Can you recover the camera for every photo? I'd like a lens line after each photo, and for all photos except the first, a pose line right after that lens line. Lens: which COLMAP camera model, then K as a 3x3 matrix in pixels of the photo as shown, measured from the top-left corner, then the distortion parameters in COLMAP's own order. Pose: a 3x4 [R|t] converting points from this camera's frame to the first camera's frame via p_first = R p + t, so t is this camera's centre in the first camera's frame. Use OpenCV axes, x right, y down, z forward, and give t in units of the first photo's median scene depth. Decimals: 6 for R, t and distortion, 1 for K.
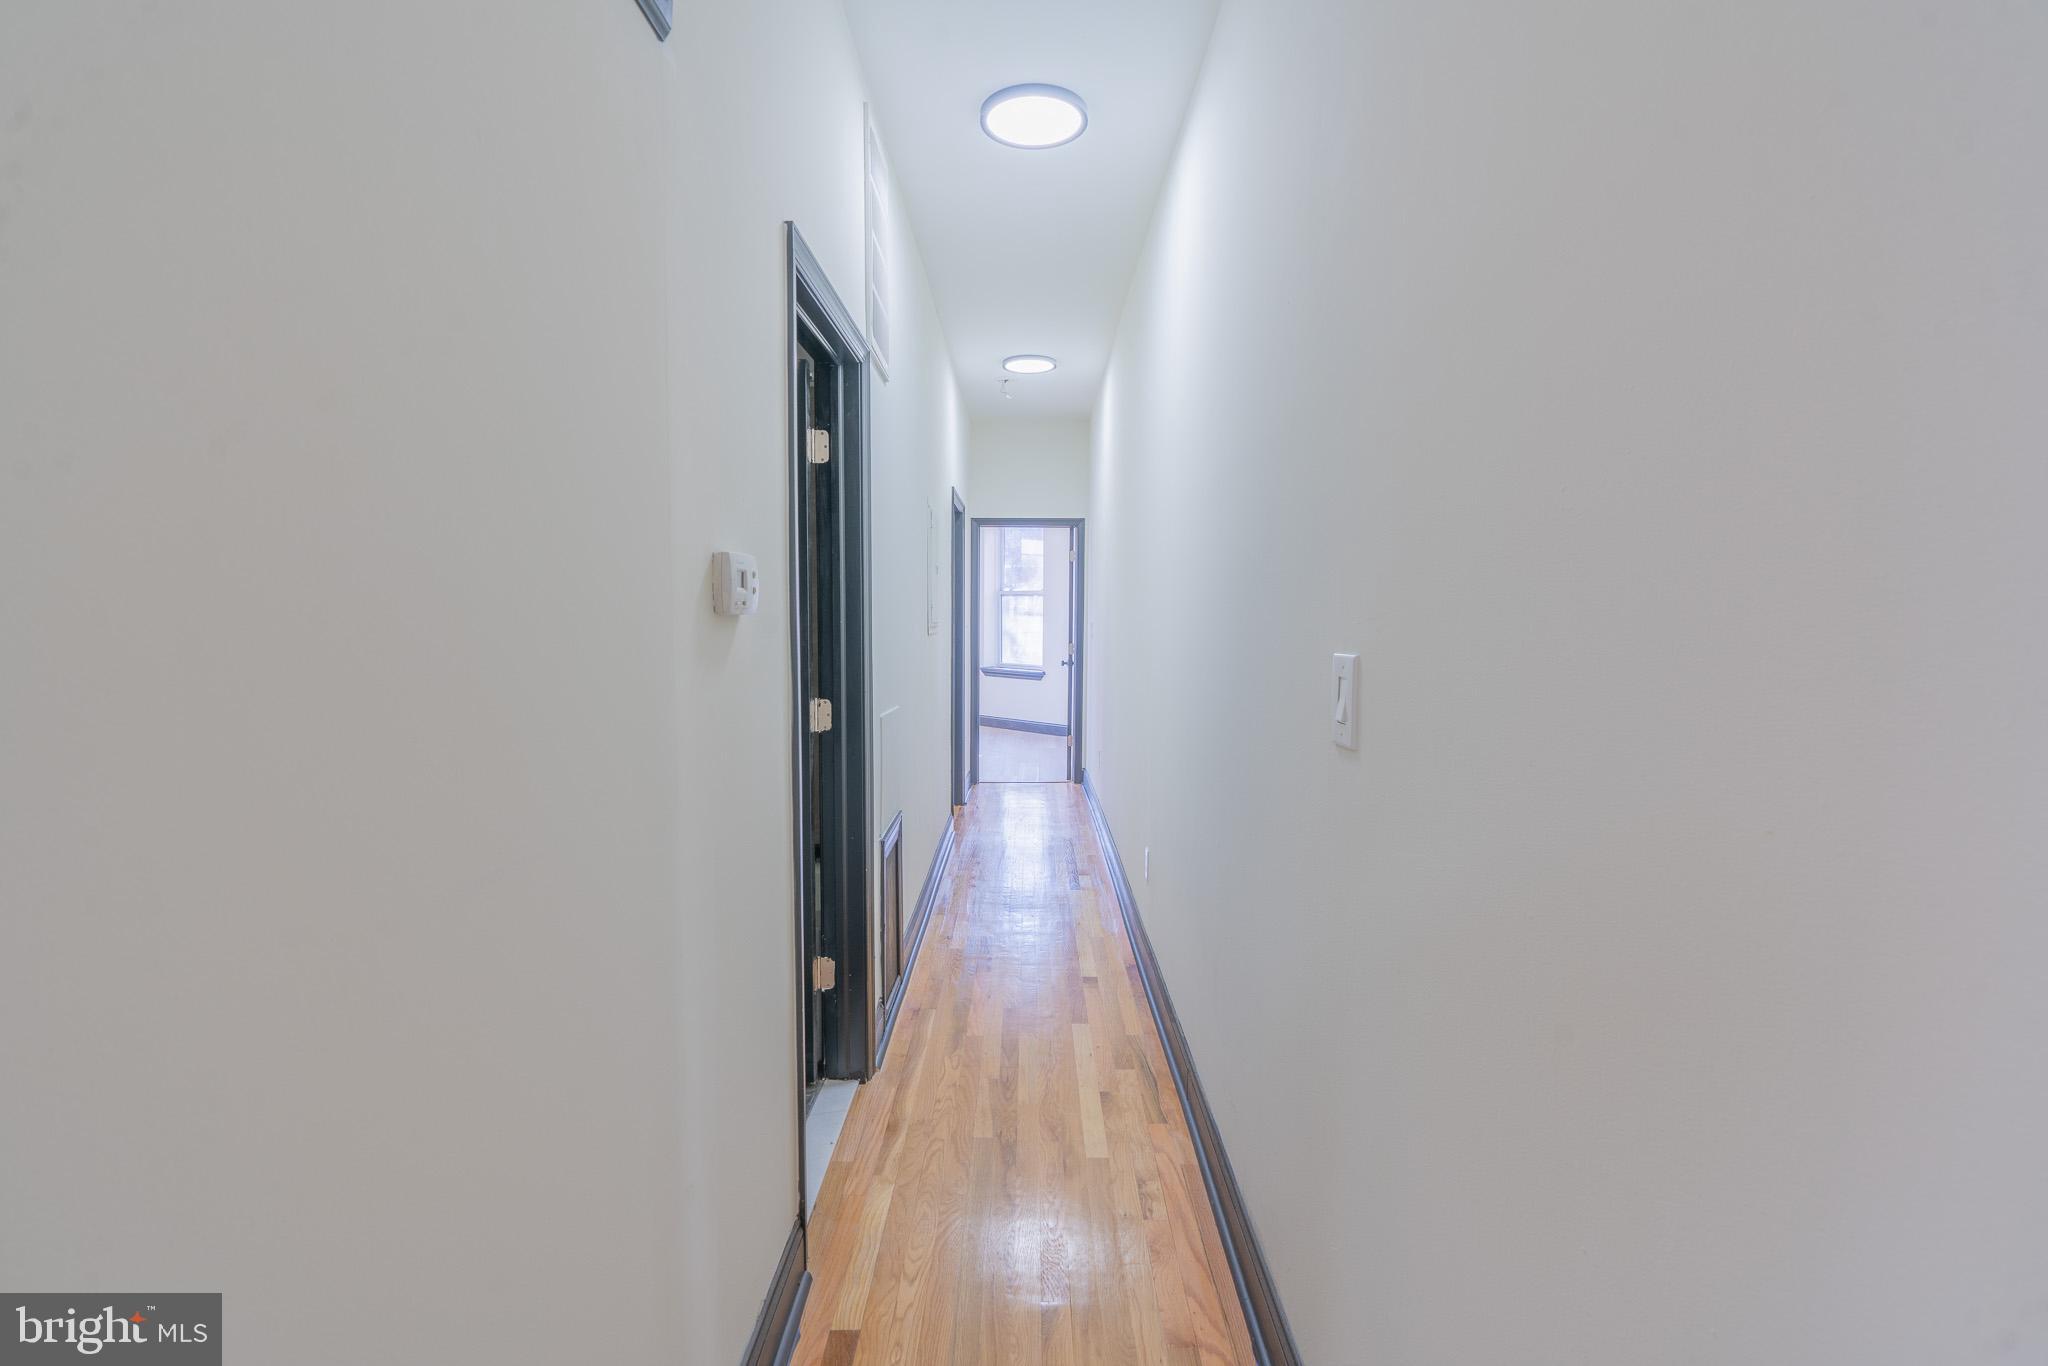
lens RADIAL K [[936.0, 0, 1025.2], [0, 936.0, 676.7], [0, 0, 1]] dist [-0.011955, 0.008190]
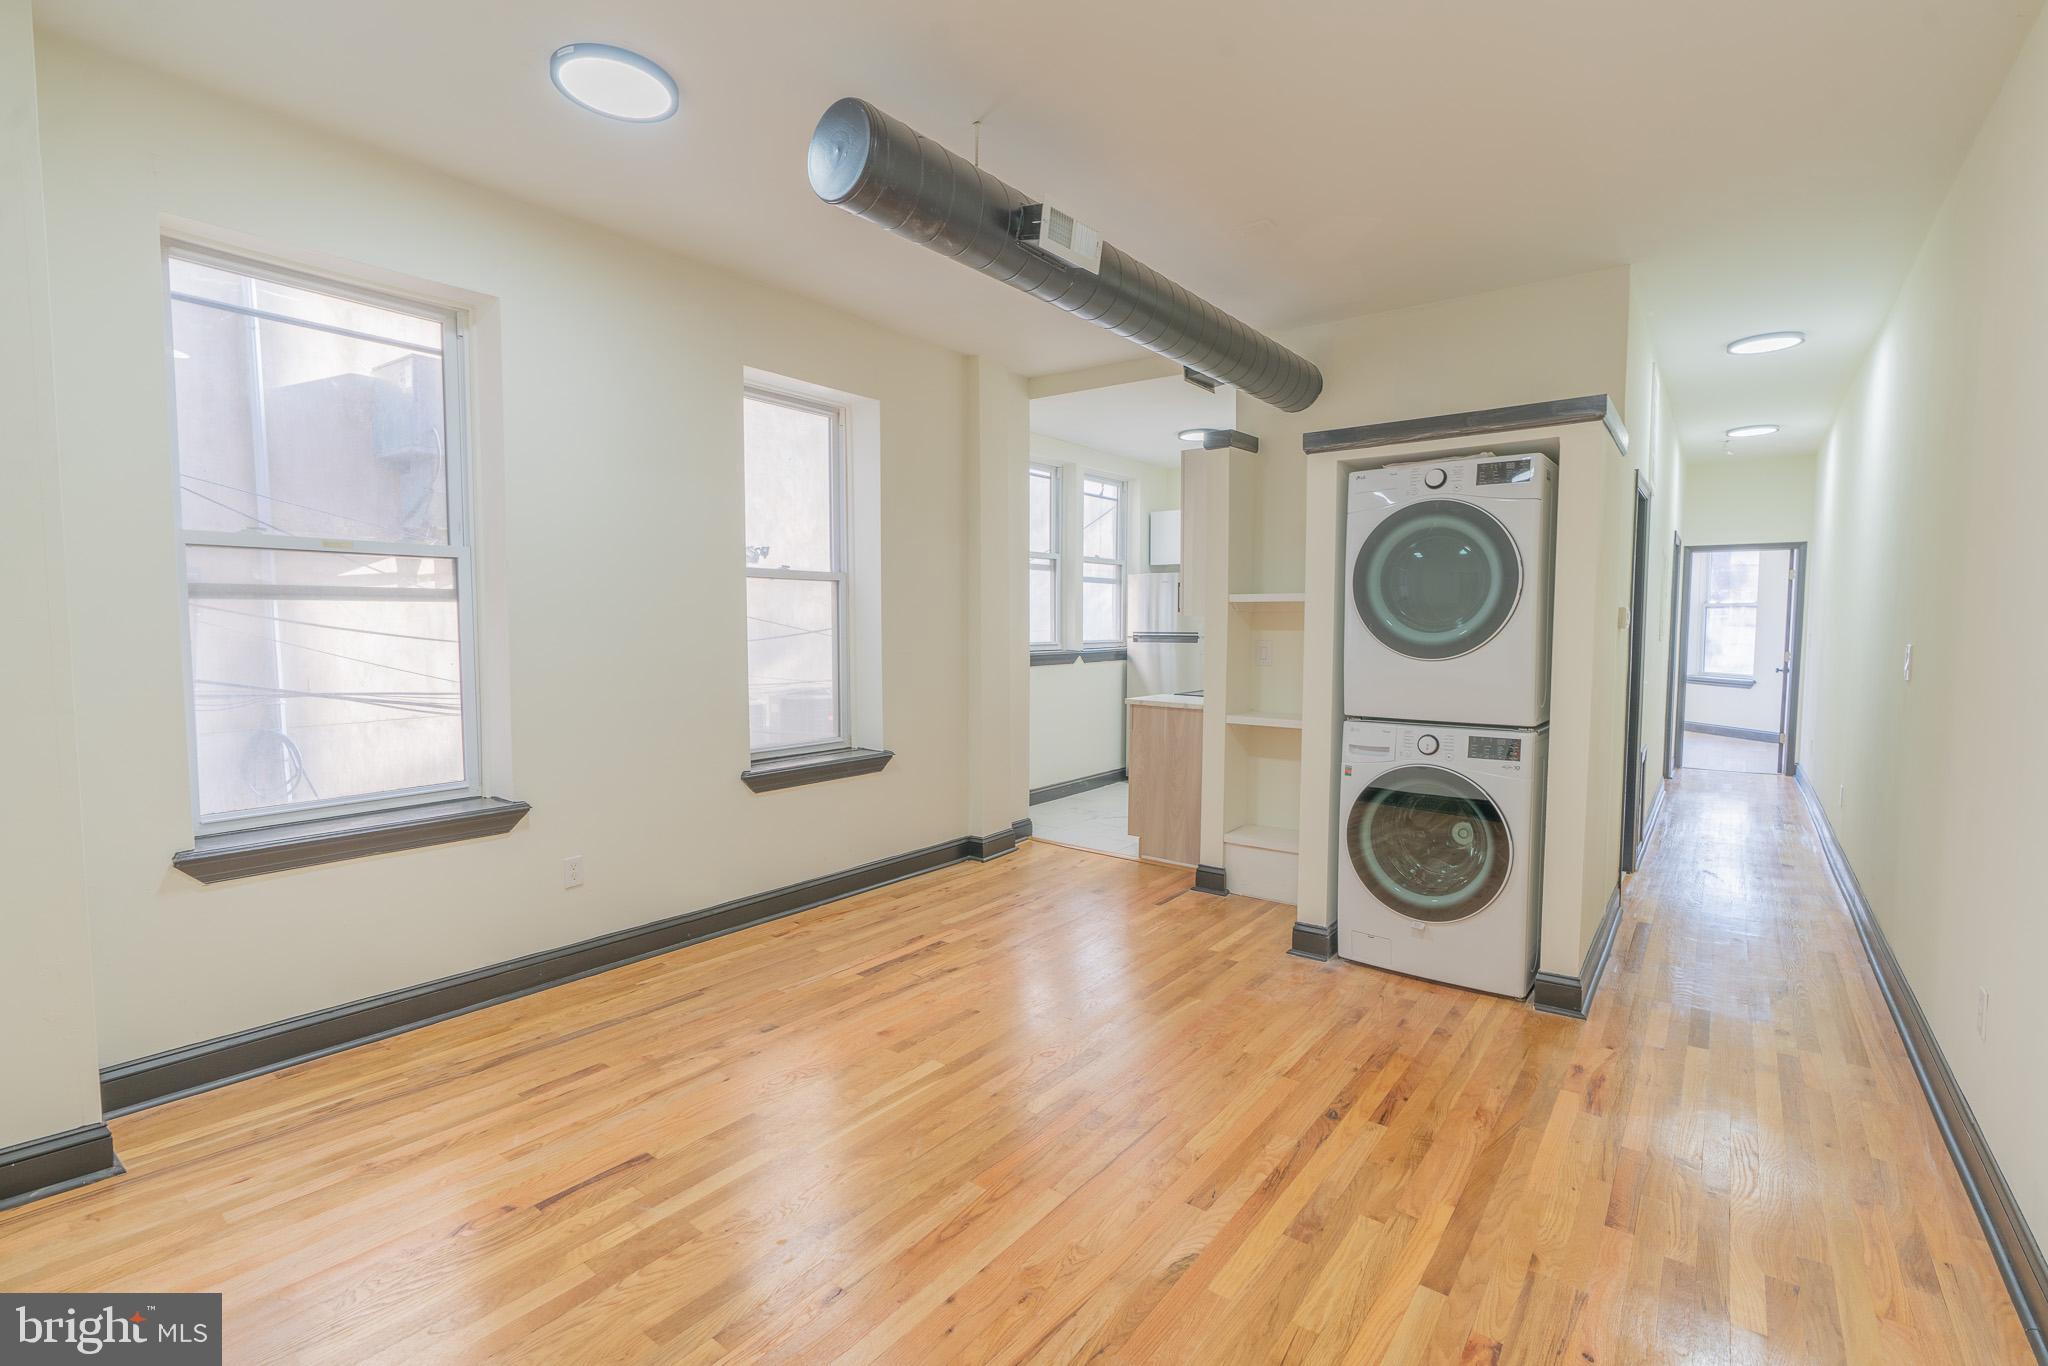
lens RADIAL K [[936.0, 0, 1025.2], [0, 936.0, 676.7], [0, 0, 1]] dist [-0.011955, 0.008190]
pose [[0.800433, 0.033475, -0.598487, -0.012345], [-0.038863, 0.999237, 0.003913, 0.023864], [0.598162, 0.020127, 0.801123, -0.432044]]
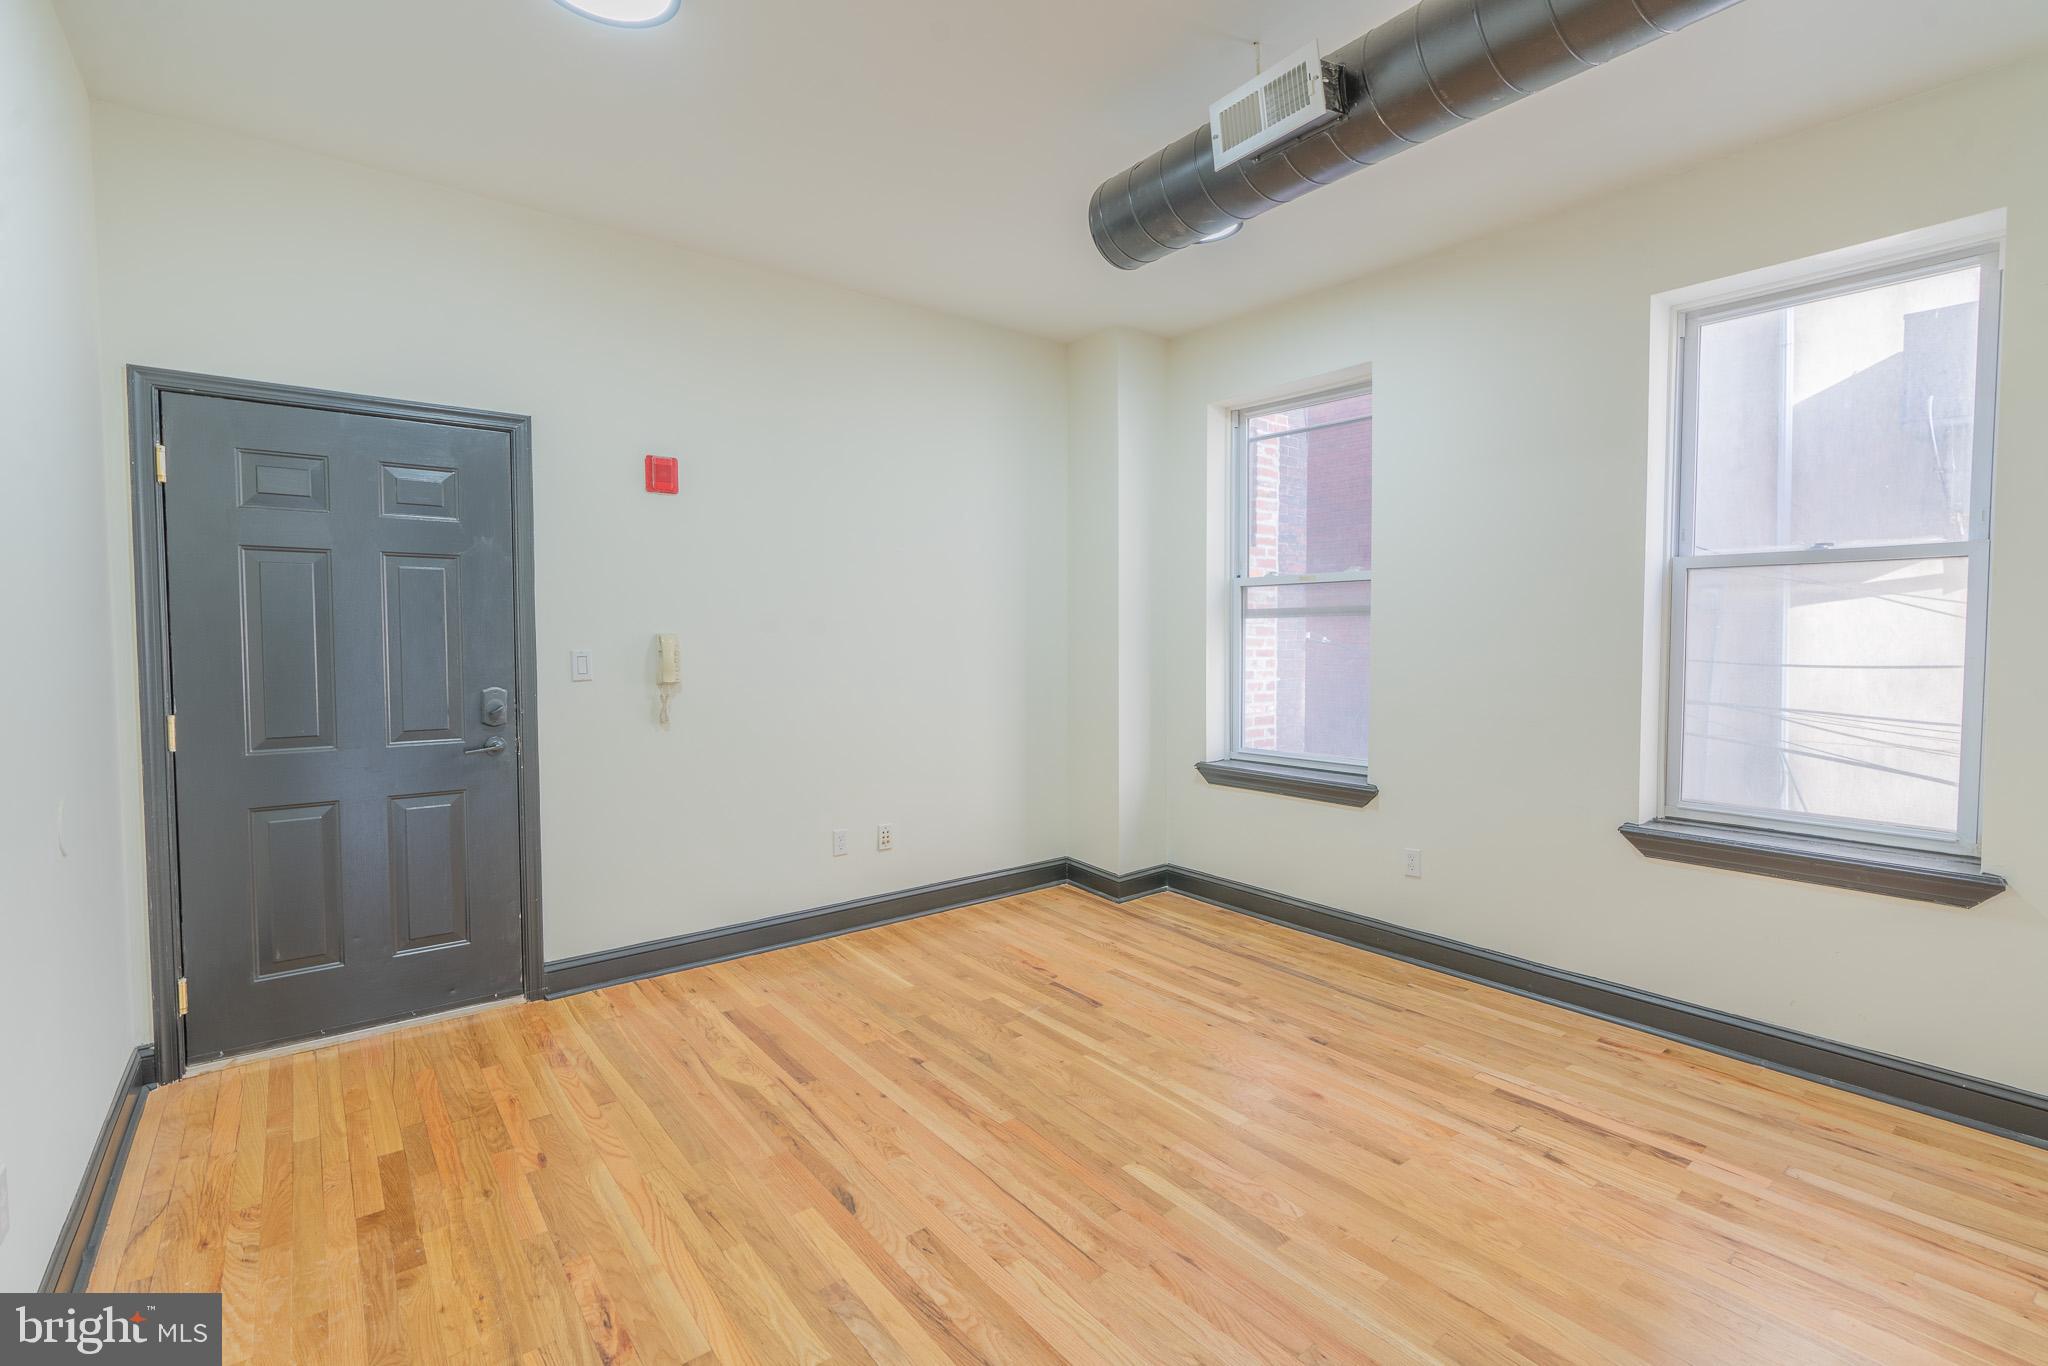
lens RADIAL K [[936.0, 0, 1025.2], [0, 936.0, 676.7], [0, 0, 1]] dist [-0.011955, 0.008190]
pose [[-0.784107, 0.024455, -0.620143, 0.078349], [-0.041342, 0.994946, 0.091508, -0.121406], [0.619247, 0.097390, -0.779133, 1.987364]]
